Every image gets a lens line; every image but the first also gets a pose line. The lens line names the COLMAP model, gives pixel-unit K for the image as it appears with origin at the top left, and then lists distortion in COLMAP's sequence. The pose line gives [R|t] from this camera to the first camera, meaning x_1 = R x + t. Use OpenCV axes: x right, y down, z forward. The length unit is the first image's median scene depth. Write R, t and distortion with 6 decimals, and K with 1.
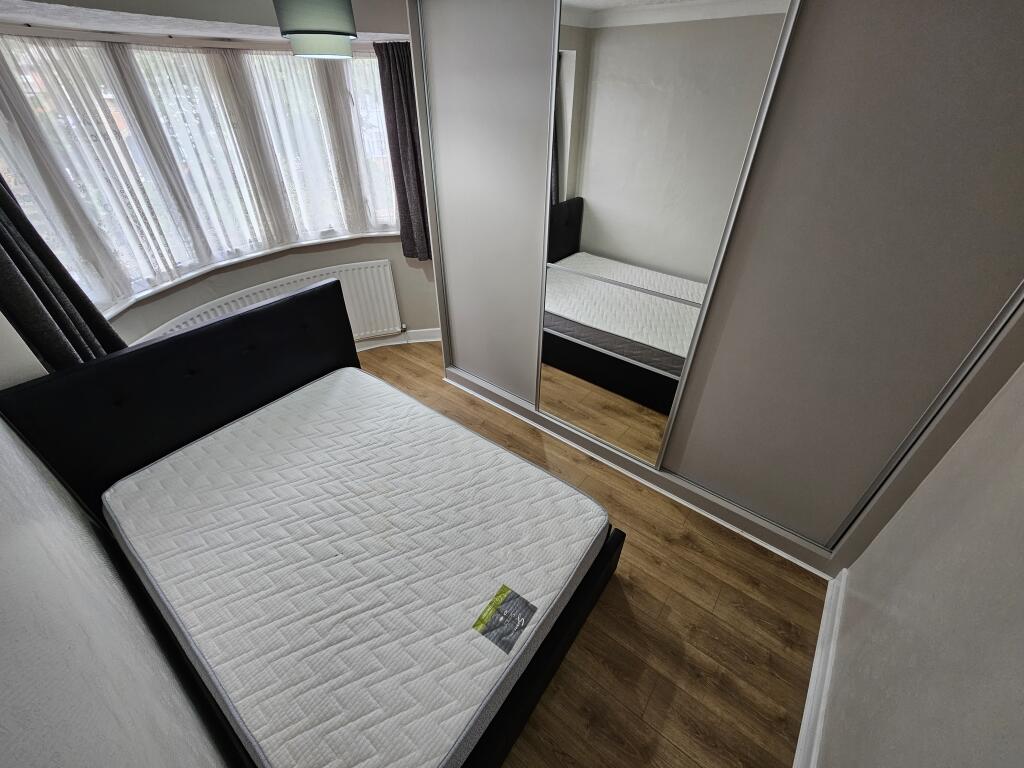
lens RADIAL K [[422.0, 0, 514.7], [0, 422.0, 376.6], [0, 0, 1]] dist [0.001404, -0.000872]
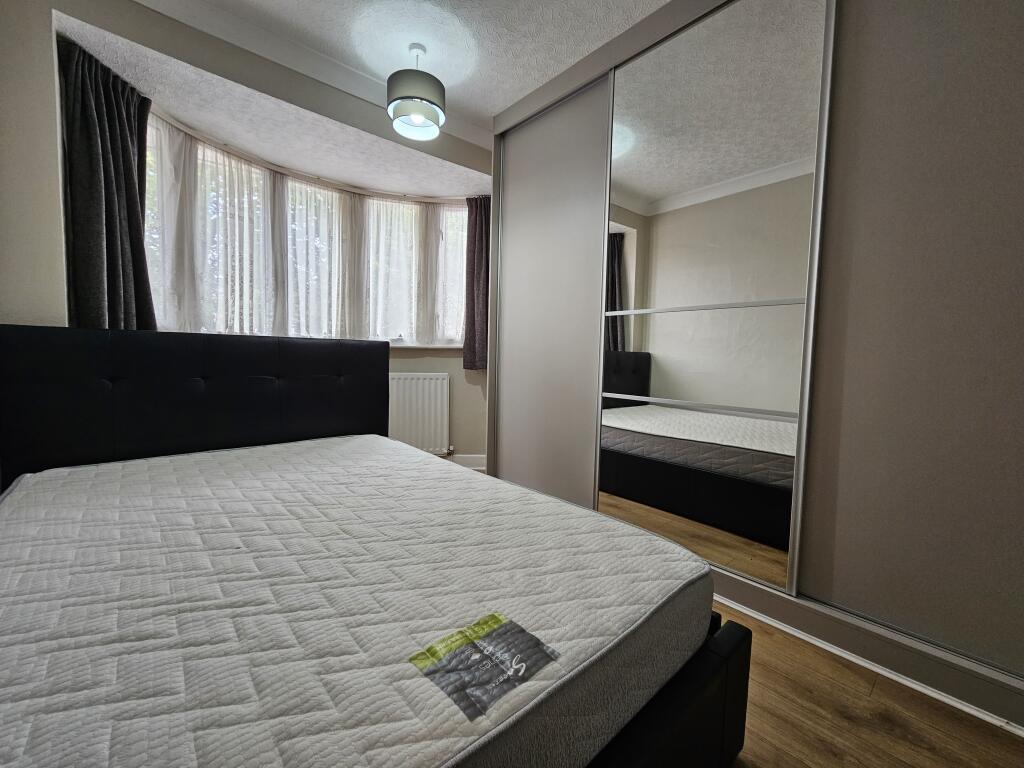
lens RADIAL K [[422.0, 0, 514.7], [0, 422.0, 376.6], [0, 0, 1]] dist [0.001404, -0.000872]
pose [[0.983394, 0.024165, -0.179869, 0.042831], [-0.115897, 0.846303, -0.519942, 0.284863], [0.139660, 0.532154, 0.835049, 0.244994]]
